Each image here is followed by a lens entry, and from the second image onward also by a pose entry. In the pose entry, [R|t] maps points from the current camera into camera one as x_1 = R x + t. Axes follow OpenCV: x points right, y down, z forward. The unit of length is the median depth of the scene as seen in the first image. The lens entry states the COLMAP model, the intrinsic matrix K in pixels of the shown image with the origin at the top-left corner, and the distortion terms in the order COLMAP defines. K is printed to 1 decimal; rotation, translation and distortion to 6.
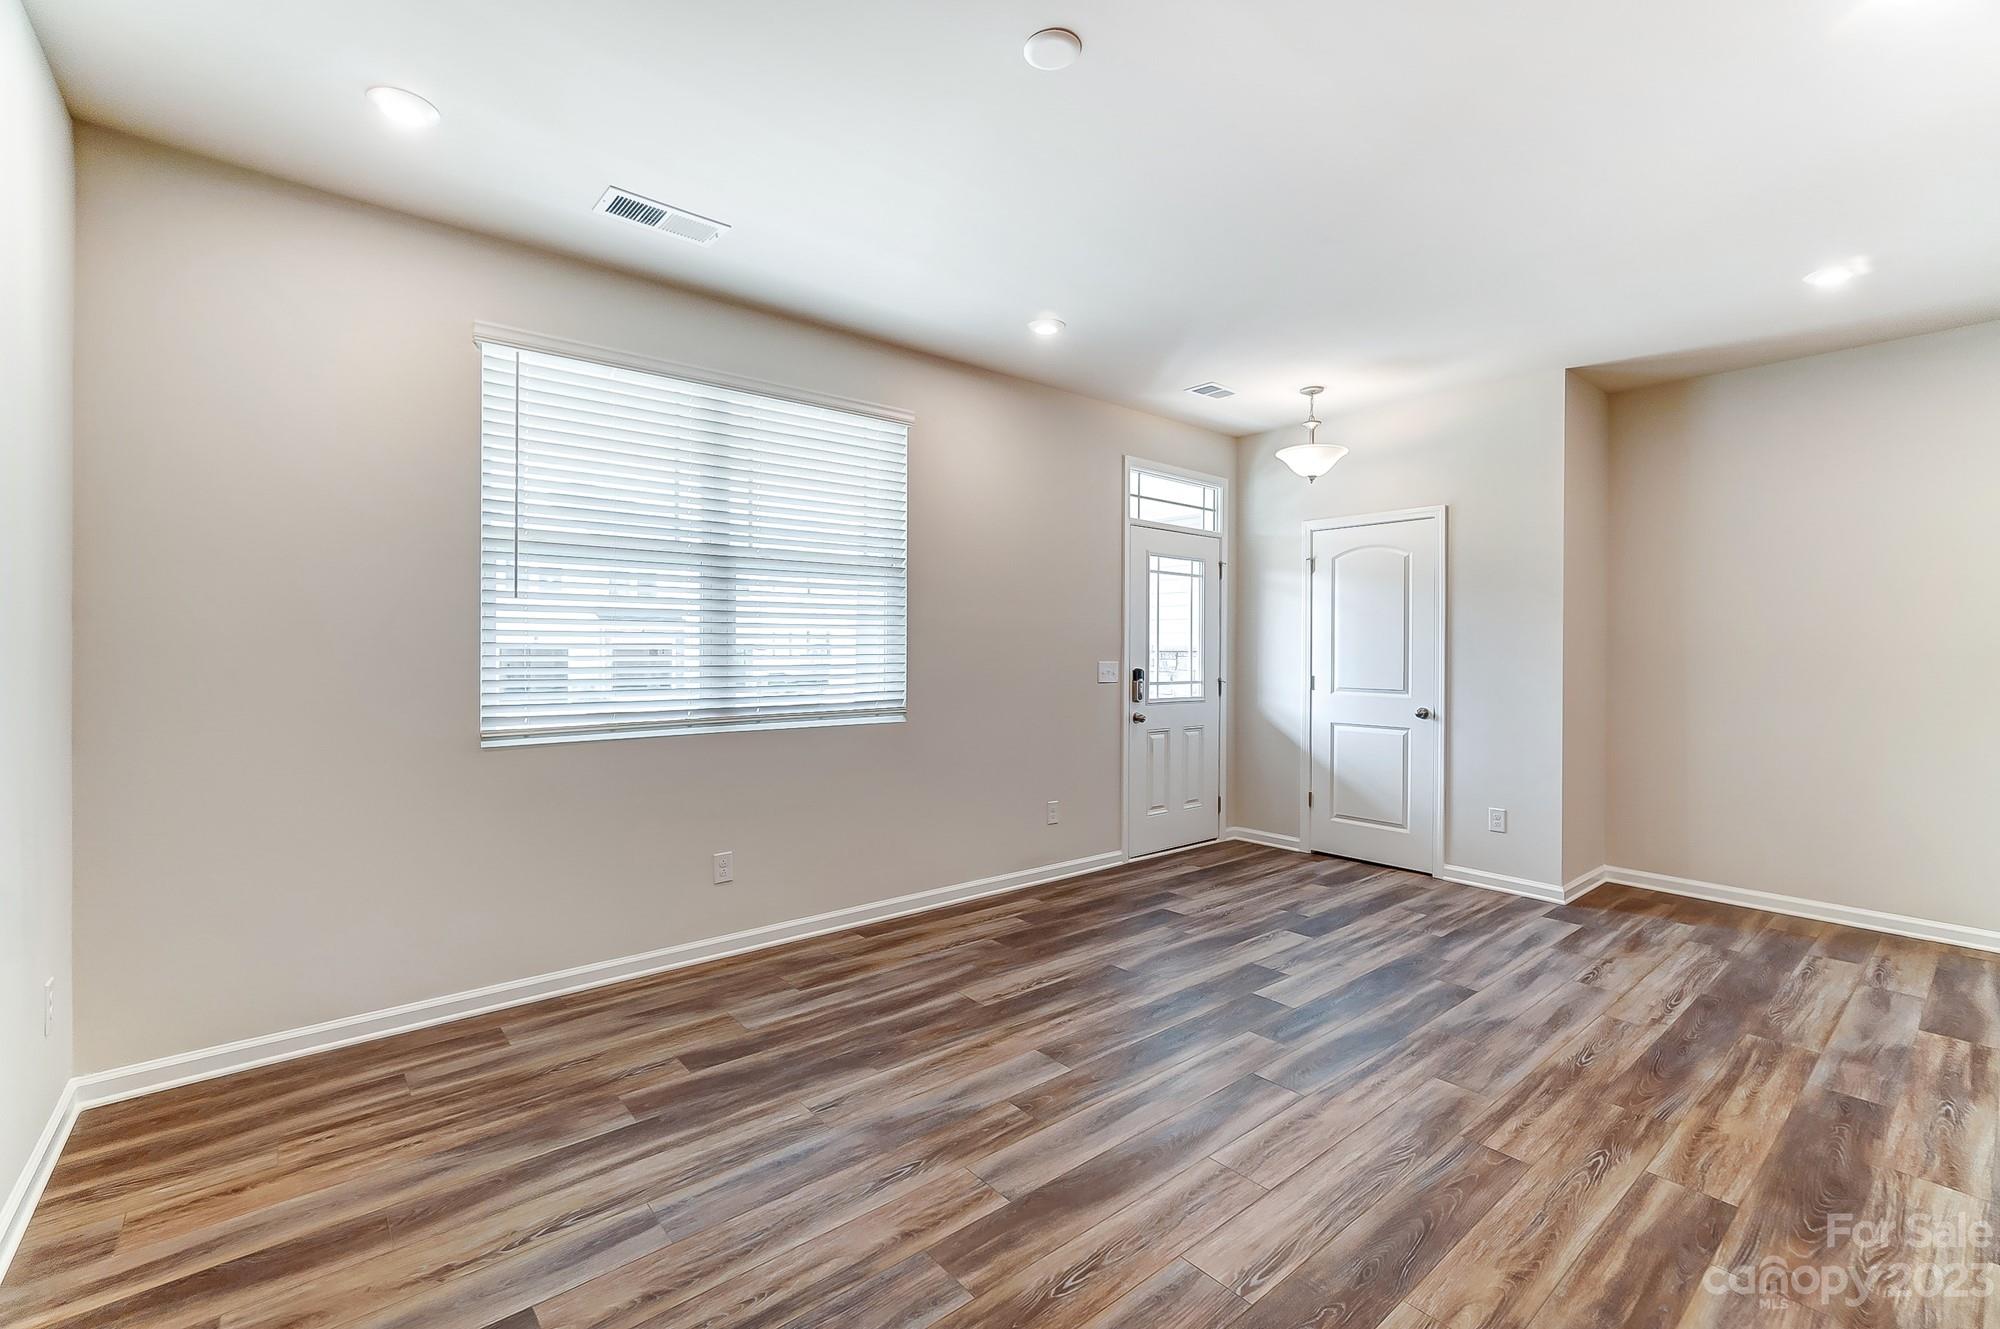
lens RADIAL K [[861.4, 0, 993.3], [0, 861.4, 652.7], [0, 0, 1]] dist [-0.011399, 0.008837]
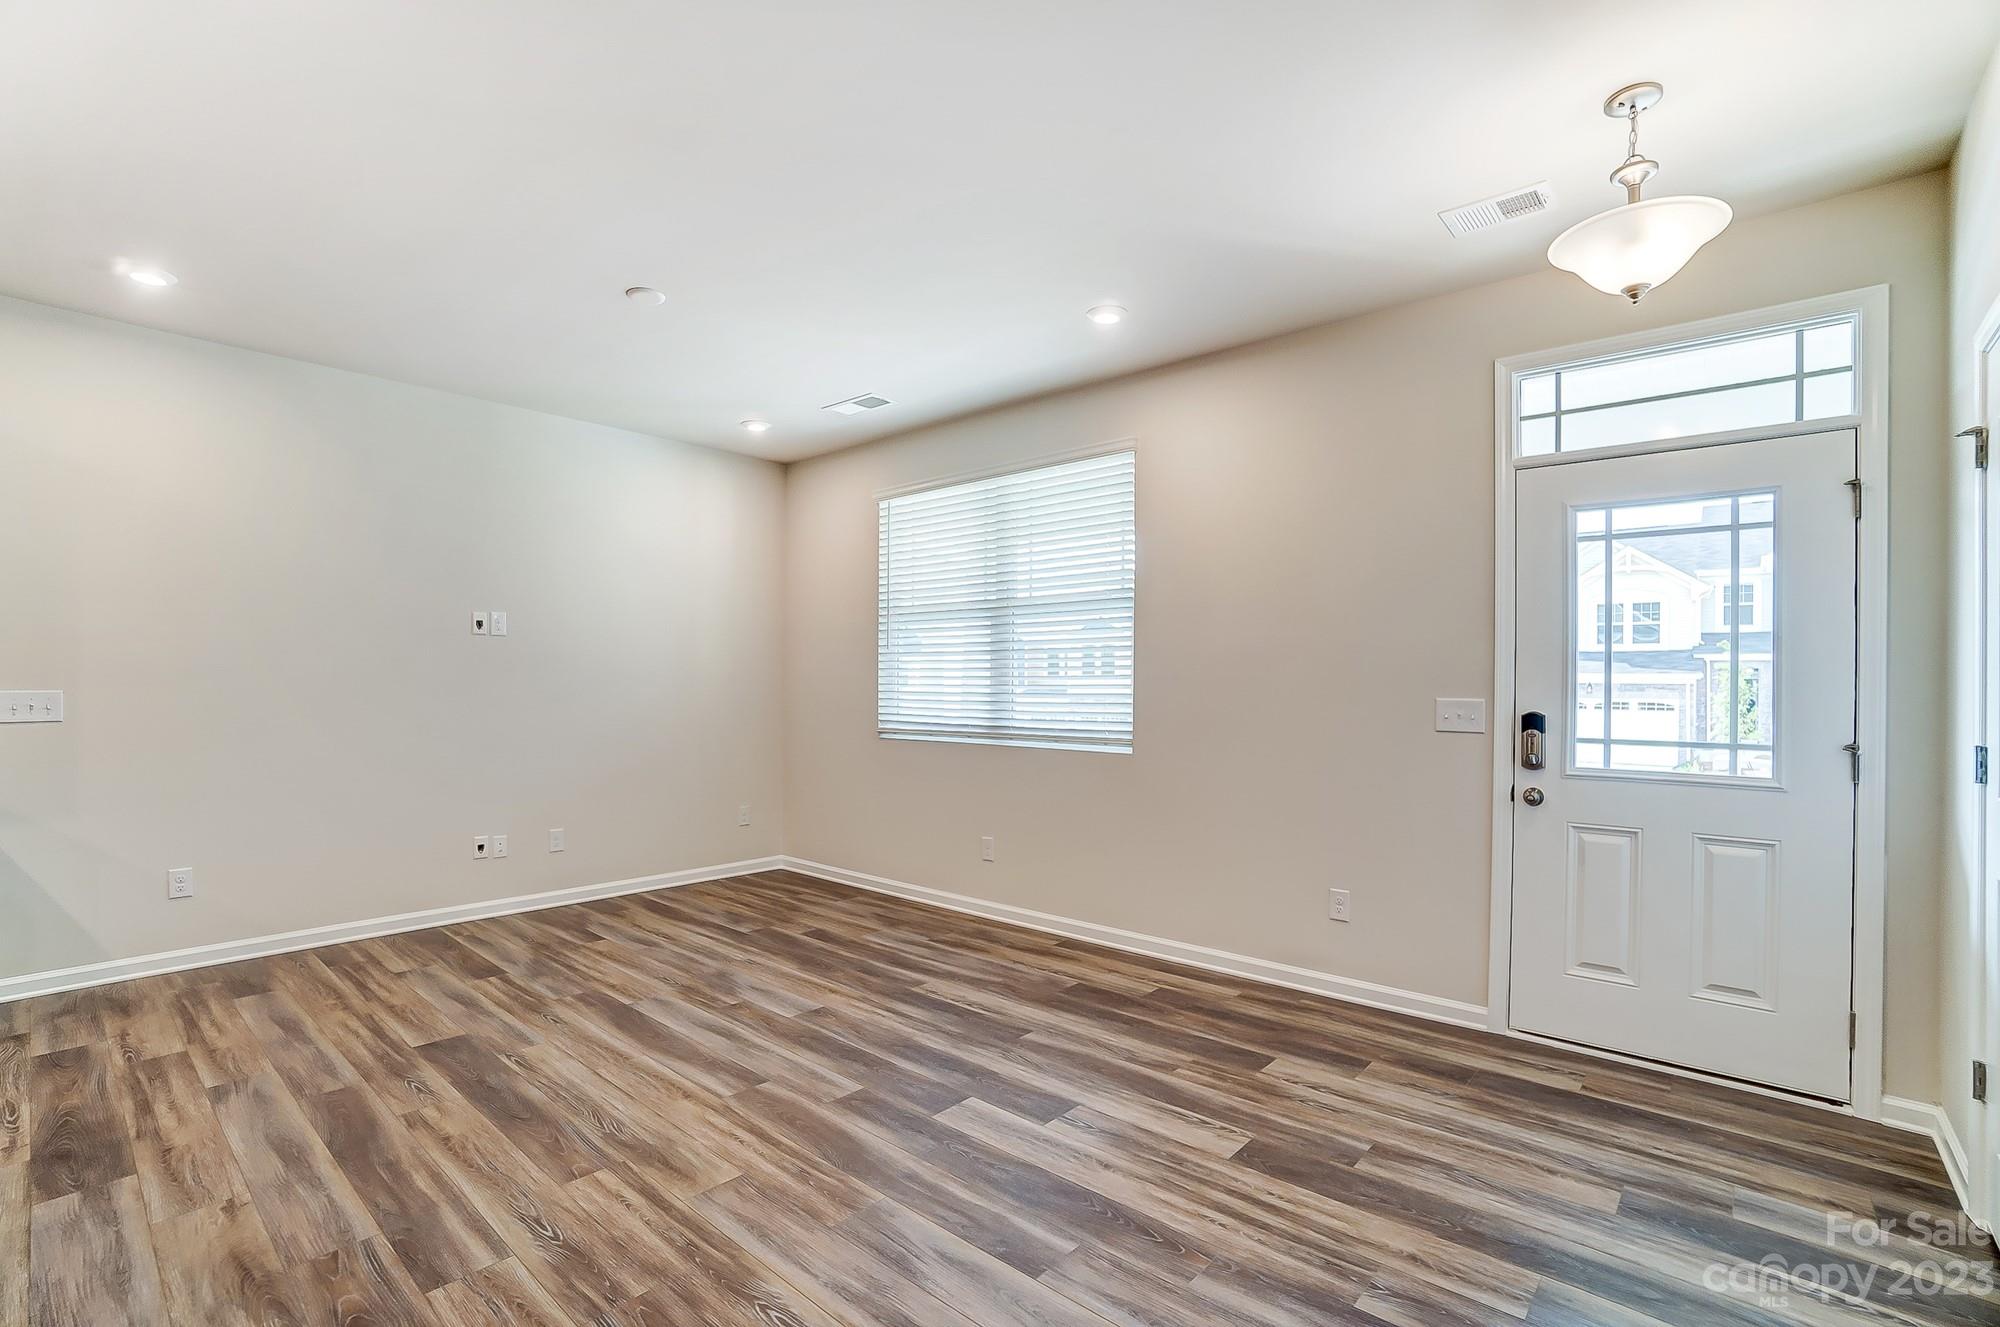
lens RADIAL K [[897.5, 0, 992.1], [0, 897.5, 683.7], [0, 0, 1]] dist [-0.066705, 0.024274]
pose [[0.152703, -0.004768, -0.988261, 1.081136], [-0.010127, 0.999928, -0.006389, 0.010674], [0.988220, 0.010984, 0.152644, 0.846980]]
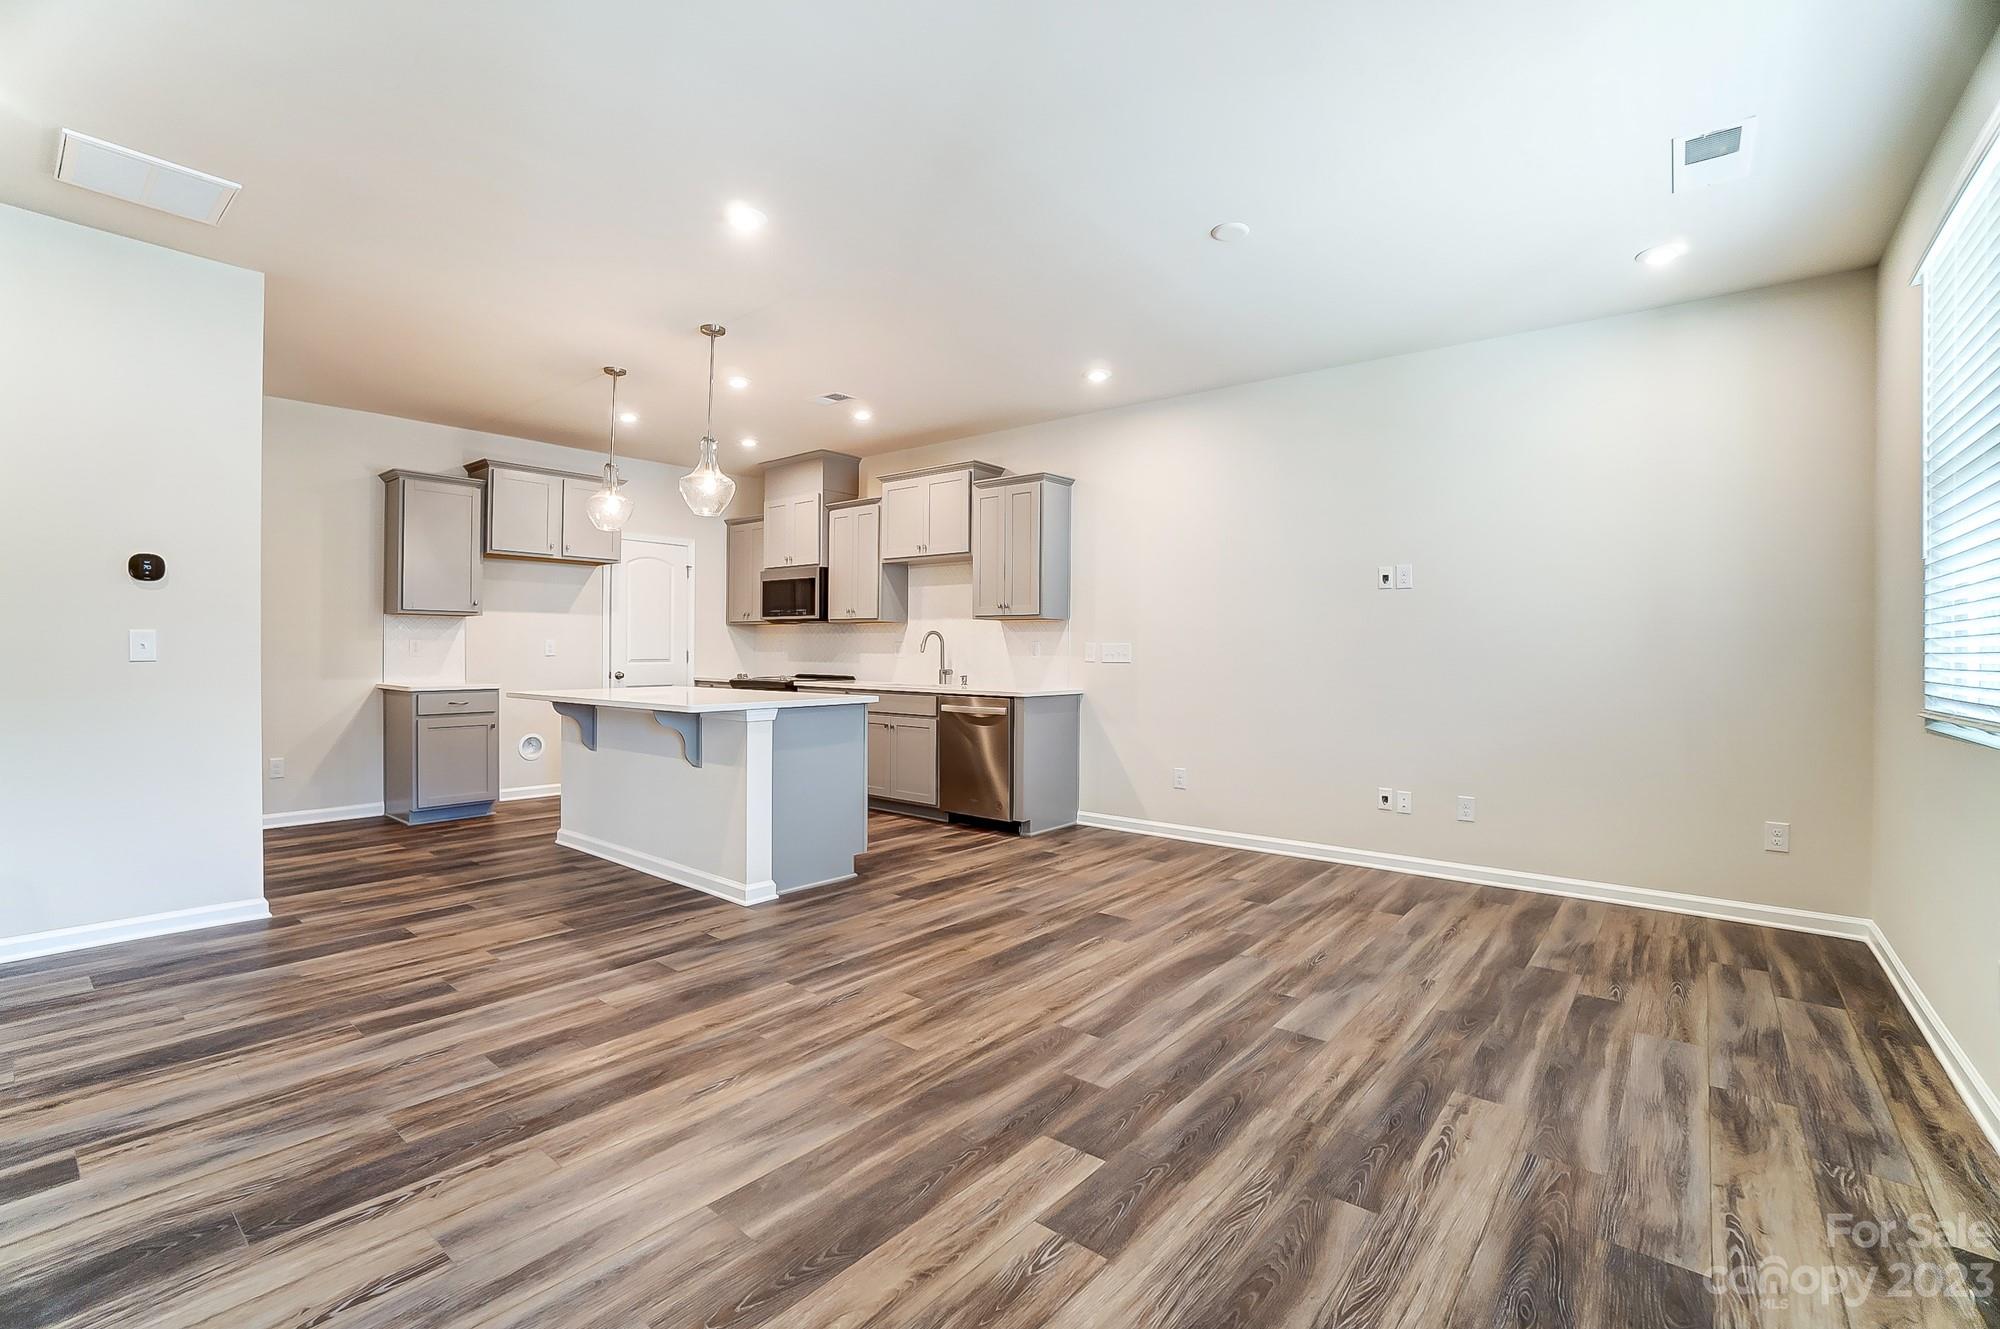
lens RADIAL K [[886.0, 0, 994.5], [0, 886.0, 655.9], [0, 0, 1]] dist [-0.065776, 0.024516]
pose [[-0.982397, -0.012209, -0.186407, 0.472359], [-0.013880, 0.999874, 0.007659, 0.037349], [0.186290, 0.010112, -0.982443, 1.506904]]
